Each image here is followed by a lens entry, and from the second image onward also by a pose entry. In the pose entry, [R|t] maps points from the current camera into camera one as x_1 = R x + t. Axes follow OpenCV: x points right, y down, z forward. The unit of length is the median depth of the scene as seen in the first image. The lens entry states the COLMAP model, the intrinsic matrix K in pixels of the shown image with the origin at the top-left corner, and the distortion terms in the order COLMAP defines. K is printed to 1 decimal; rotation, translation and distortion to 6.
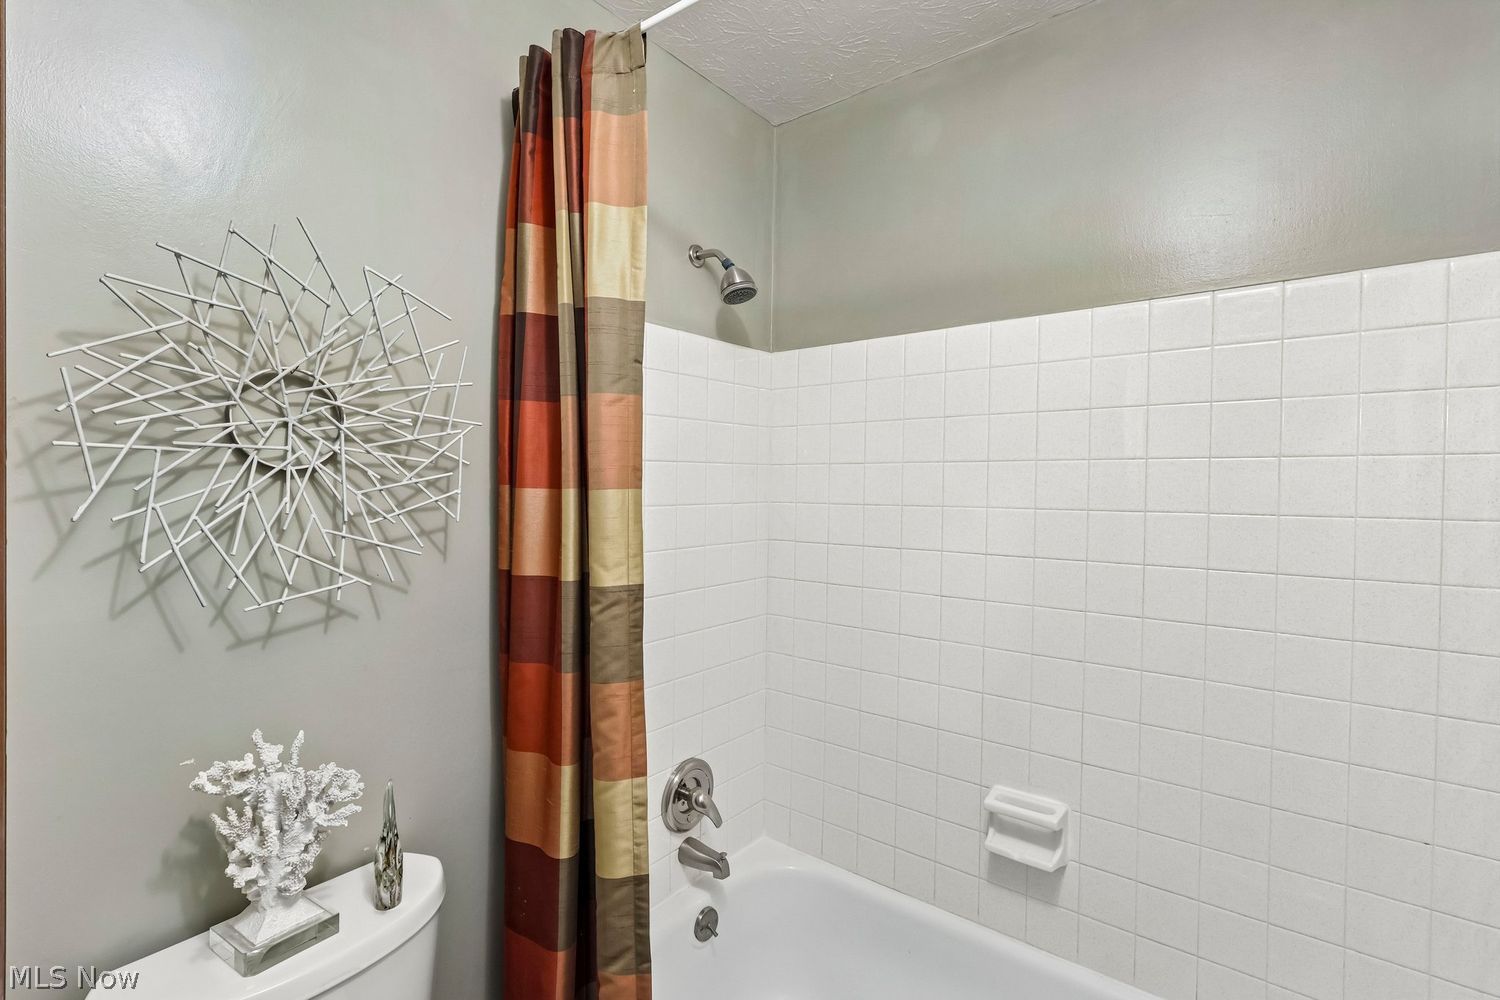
lens RADIAL K [[684.1, 0, 748.3], [0, 684.1, 485.6], [0, 0, 1]] dist [0.004315, -0.000789]
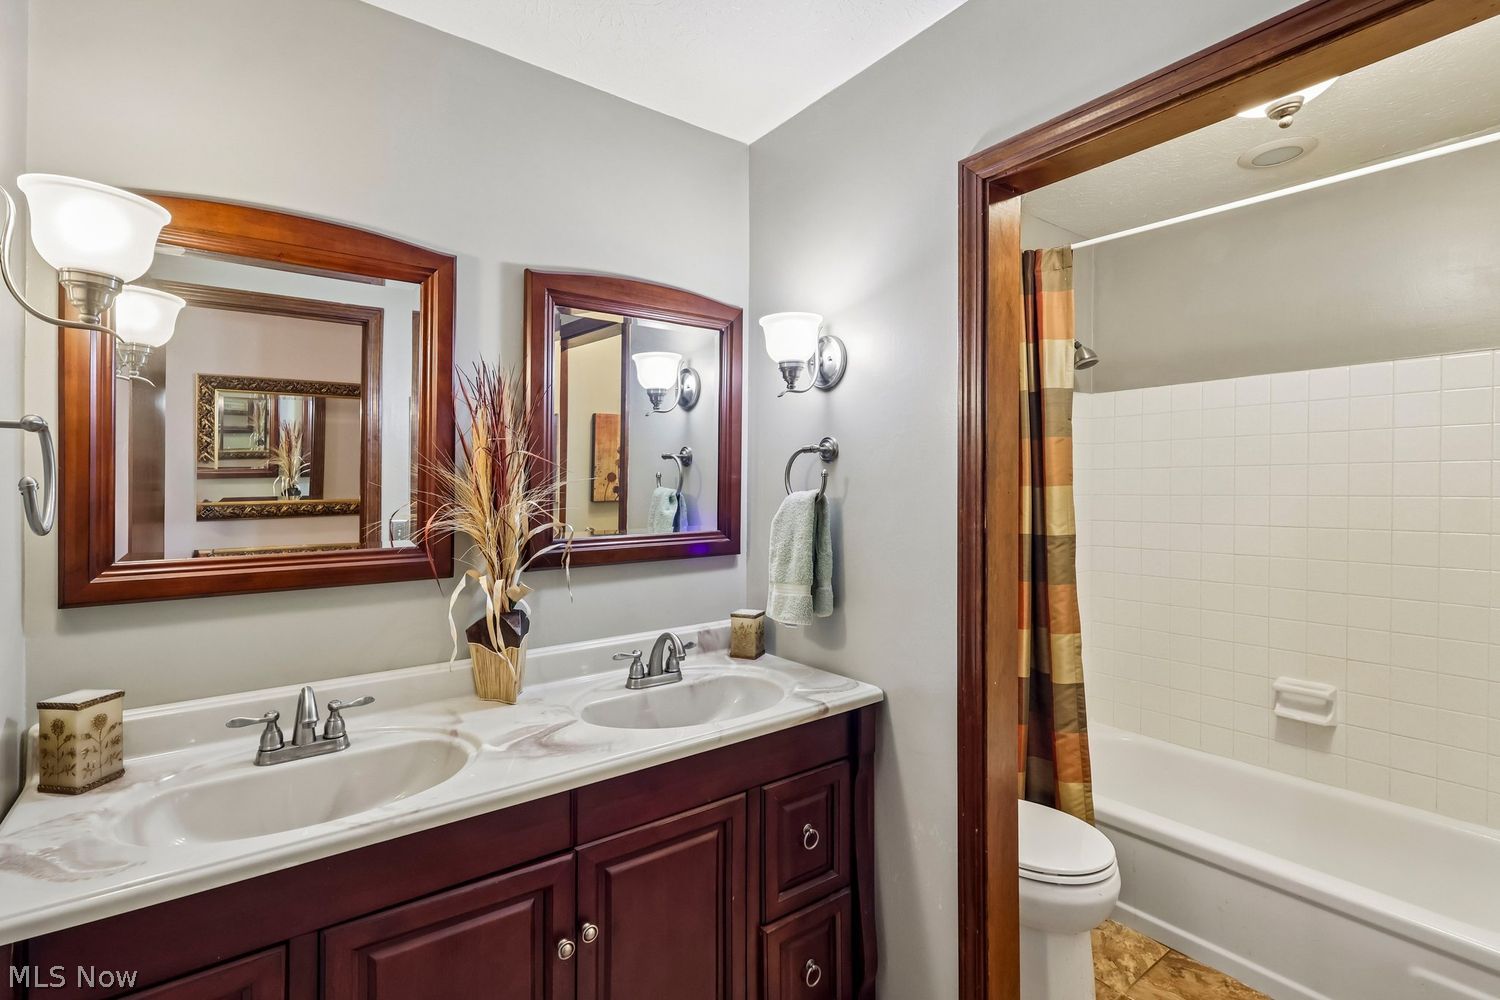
lens RADIAL K [[684.1, 0, 744.2], [0, 684.1, 483.5], [0, 0, 1]] dist [0.004315, -0.000789]
pose [[0.967605, -0.012188, -0.252174, -0.564221], [0.010614, 0.999915, -0.007603, 0.004992], [0.252245, 0.004681, 0.967652, -1.095714]]
